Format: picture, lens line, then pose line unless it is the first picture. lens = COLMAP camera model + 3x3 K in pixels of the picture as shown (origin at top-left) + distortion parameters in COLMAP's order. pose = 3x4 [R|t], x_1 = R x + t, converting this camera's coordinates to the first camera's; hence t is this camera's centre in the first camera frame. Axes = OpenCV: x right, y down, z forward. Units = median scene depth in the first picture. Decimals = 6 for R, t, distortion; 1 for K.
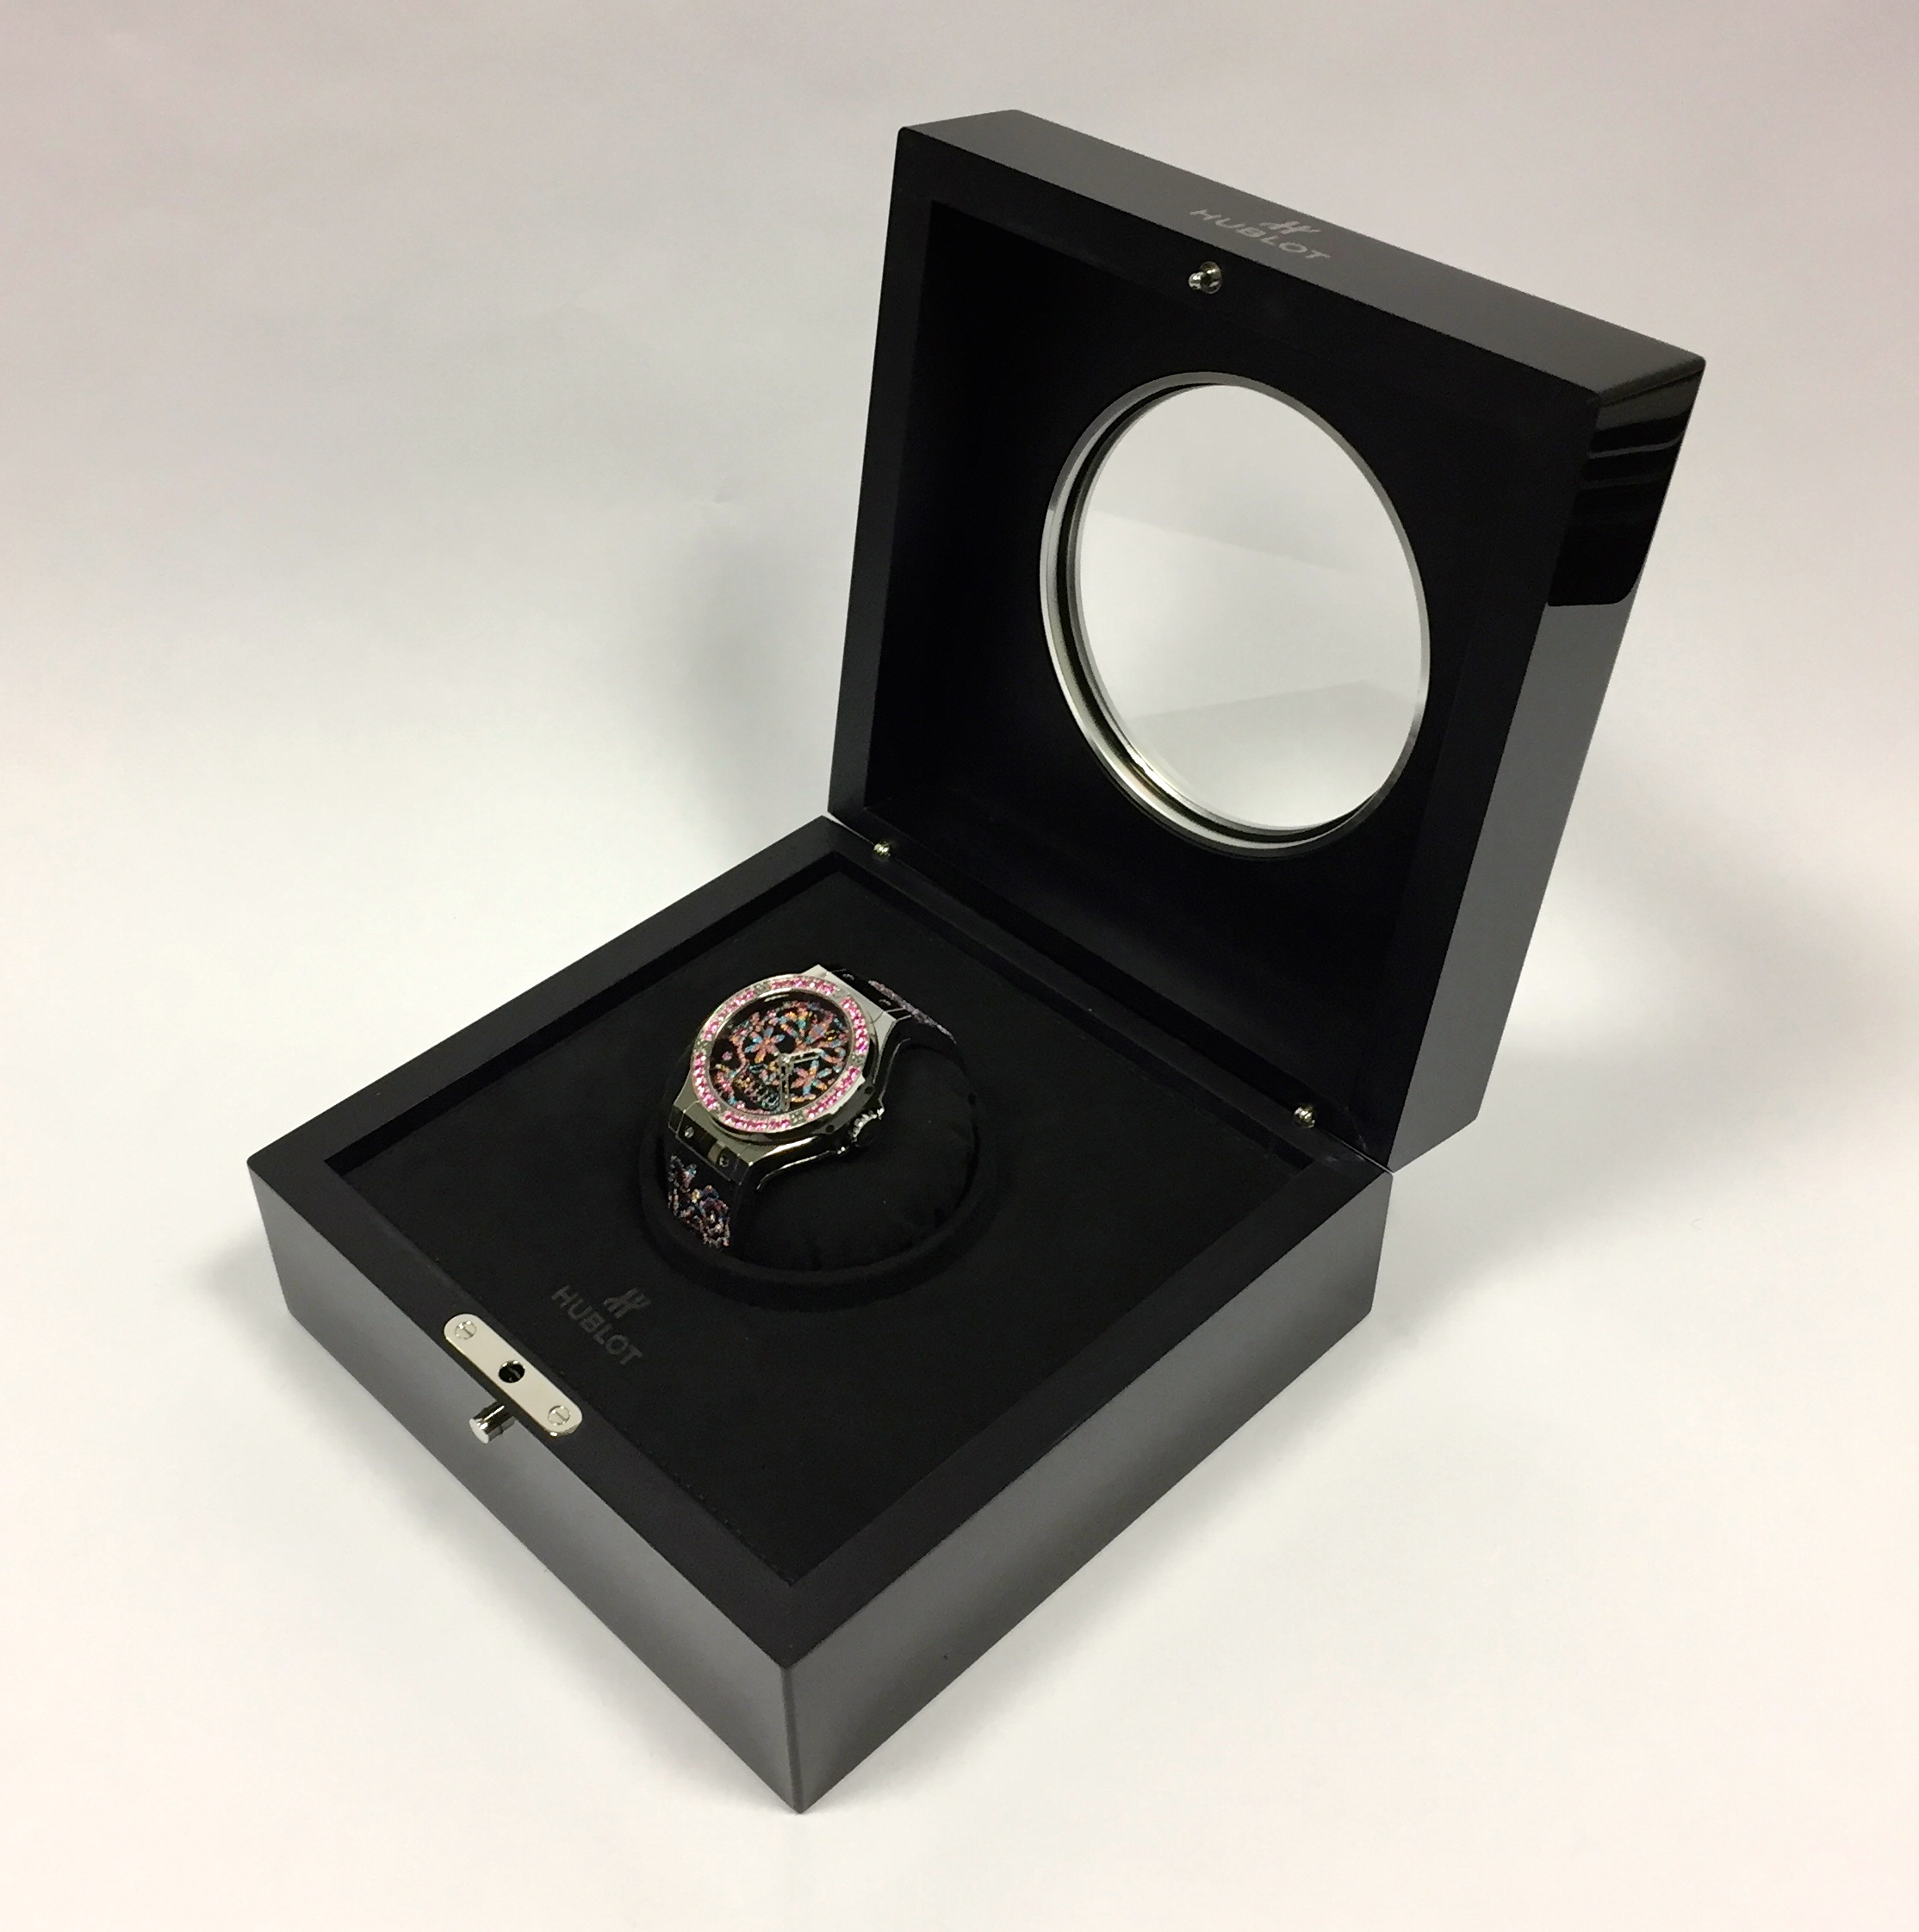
lens RADIAL K [[2274.9, 0, 959.5], [0, 2274.9, 966.0], [0, 0, 1]] dist [0.057539, 0.007474]
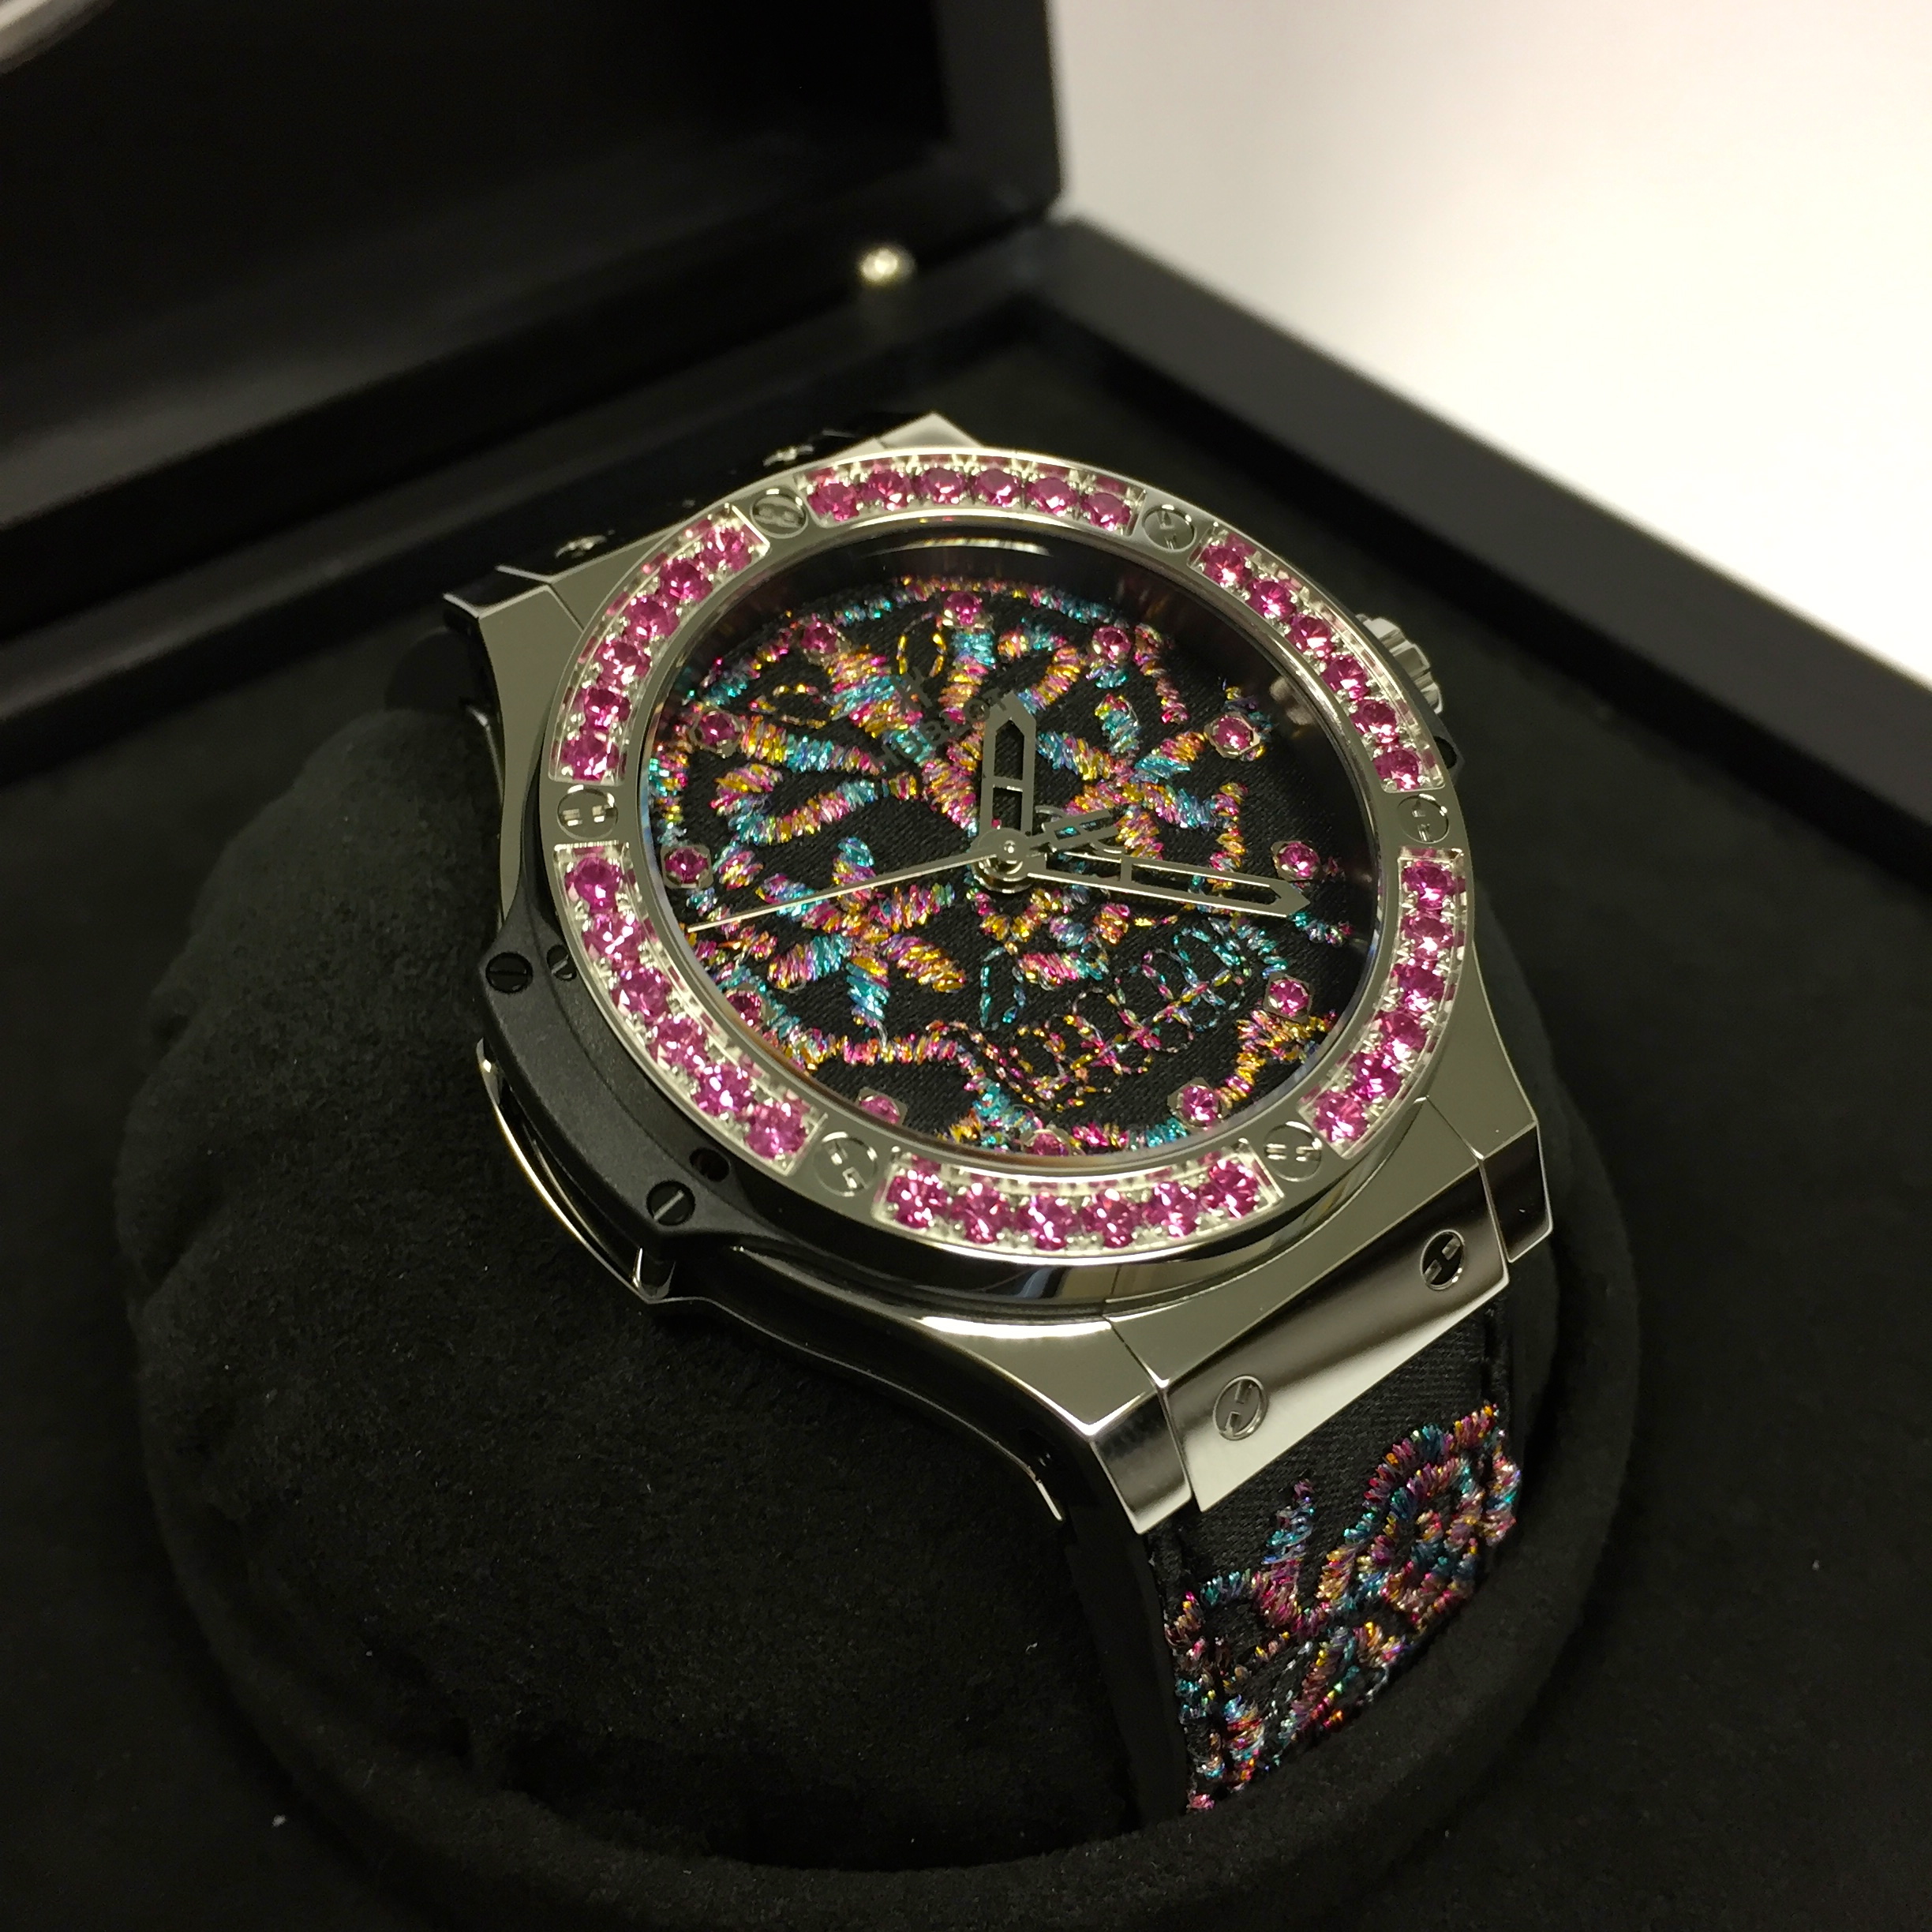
lens RADIAL K [[2275.0, 0, 966.0], [0, 2275.0, 966.0], [0, 0, 1]] dist [0.057539, 0.007474]
pose [[0.097322, -0.722351, 0.684644, -0.221502], [0.655872, 0.563955, 0.501783, -0.056463], [-0.748572, 0.400204, 0.528655, 0.896781]]
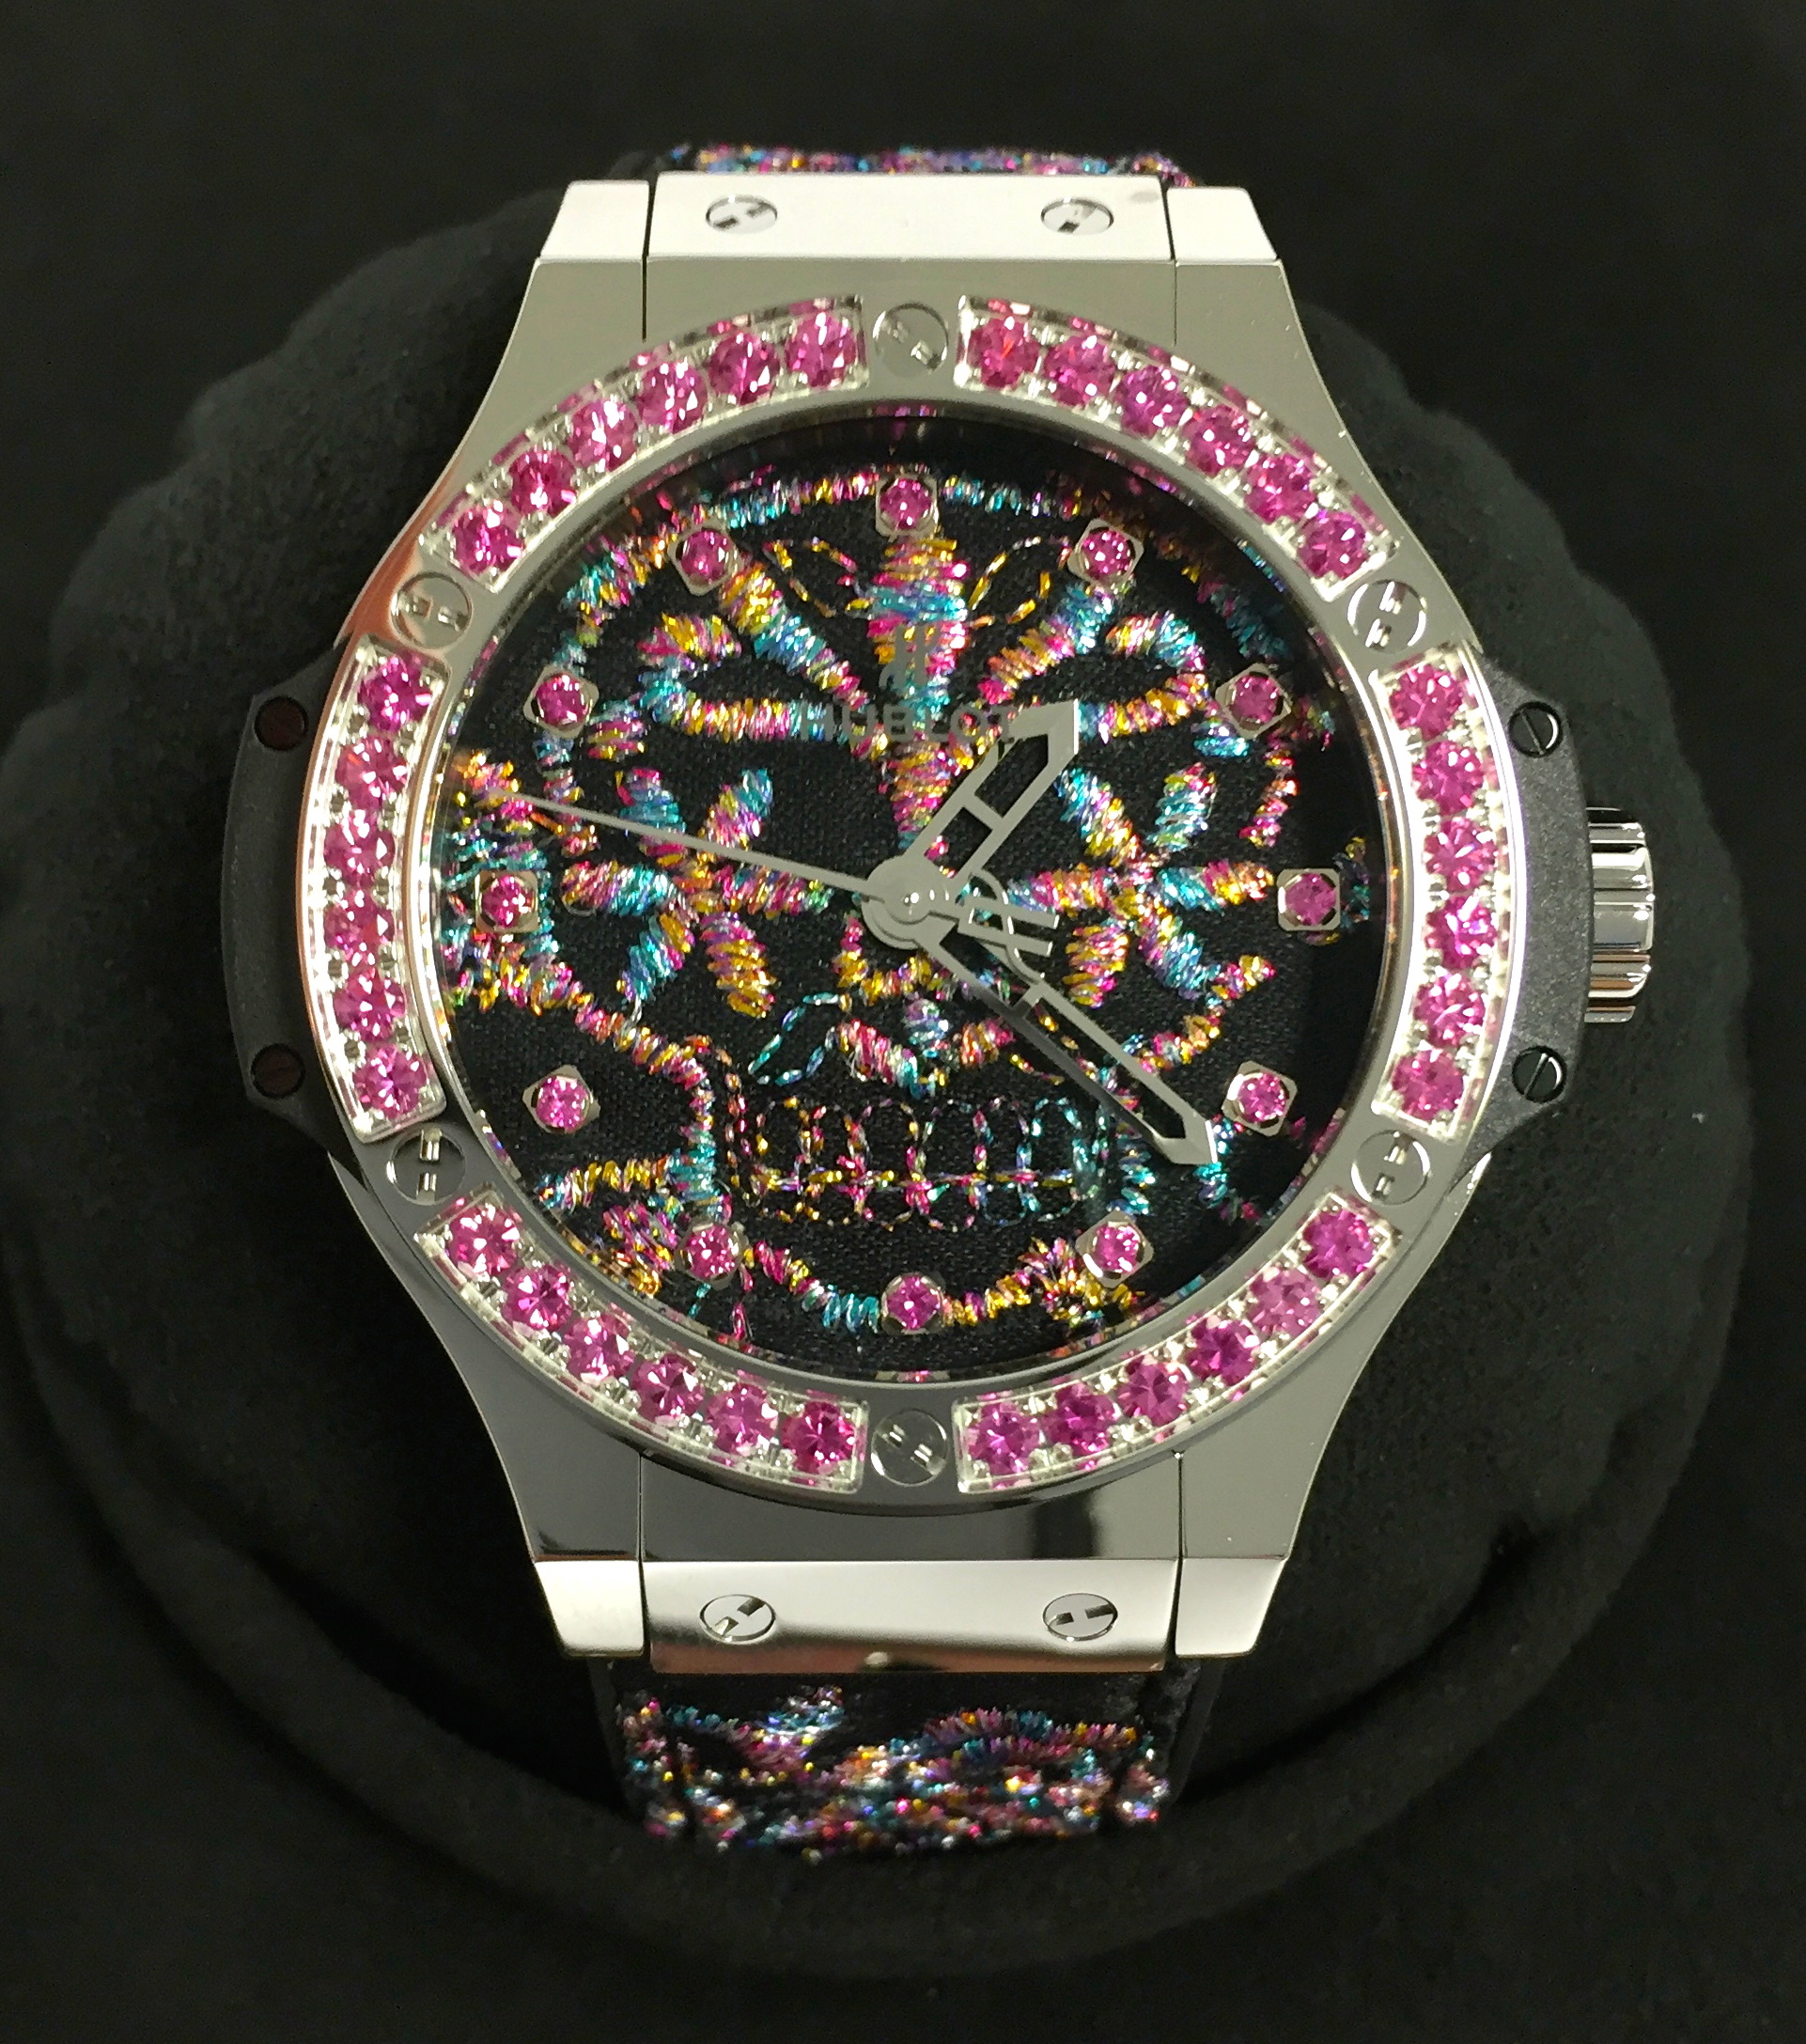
lens RADIAL K [[2671.5, 0, 903.0], [0, 2671.5, 1022.0], [0, 0, 1]] dist [0.109088, -0.004826]
pose [[0.690284, -0.666808, 0.280849, -0.134737], [0.463455, 0.705563, 0.536087, -0.052221], [-0.555624, -0.239891, 0.796075, 0.847578]]
